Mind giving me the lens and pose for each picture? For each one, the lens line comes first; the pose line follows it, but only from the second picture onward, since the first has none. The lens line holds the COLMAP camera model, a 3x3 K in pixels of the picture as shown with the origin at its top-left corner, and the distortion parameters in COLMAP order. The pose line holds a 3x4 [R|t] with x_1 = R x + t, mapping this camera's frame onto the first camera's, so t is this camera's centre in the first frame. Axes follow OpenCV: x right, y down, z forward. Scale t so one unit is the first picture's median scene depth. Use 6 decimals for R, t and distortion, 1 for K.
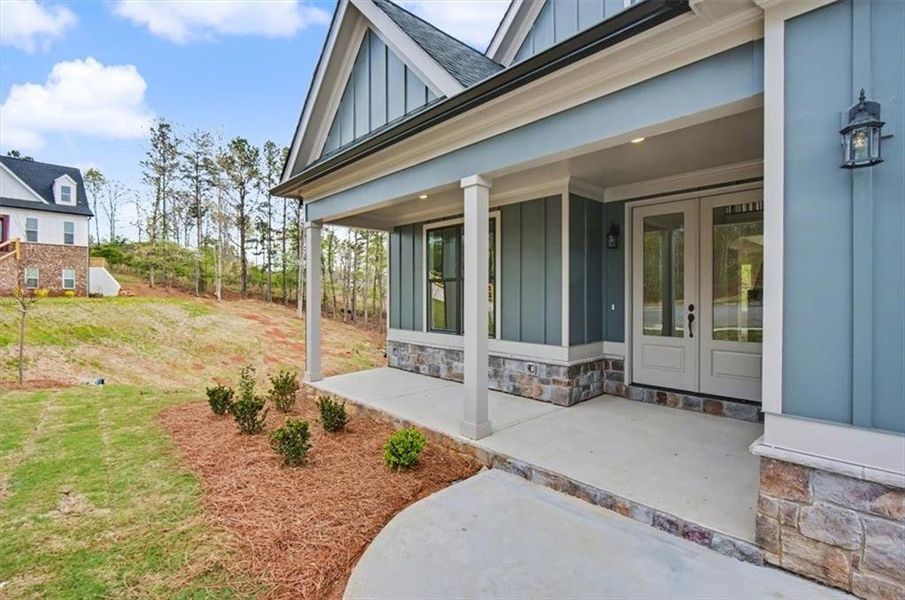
lens RADIAL K [[423.2, 0, 452.5], [0, 423.2, 300.0], [0, 0, 1]] dist [0.002777, 0.000467]
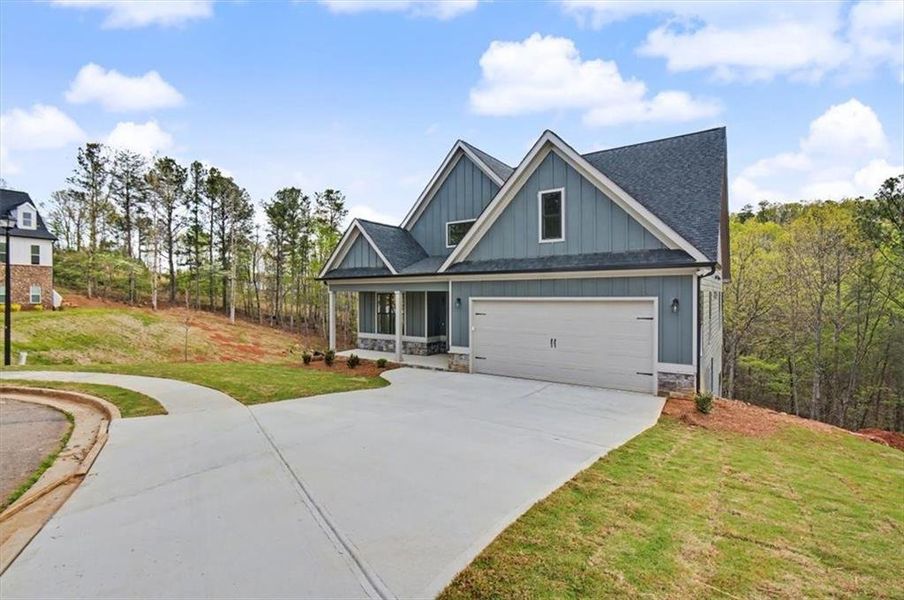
lens RADIAL K [[422.7, 0, 452.0], [0, 422.7, 300.0], [0, 0, 1]] dist [0.002777, 0.000467]
pose [[0.977793, -0.004016, 0.209532, -0.034631], [0.004452, 0.999989, -0.001611, -0.027042], [-0.209523, 0.002508, 0.977800, -0.354996]]
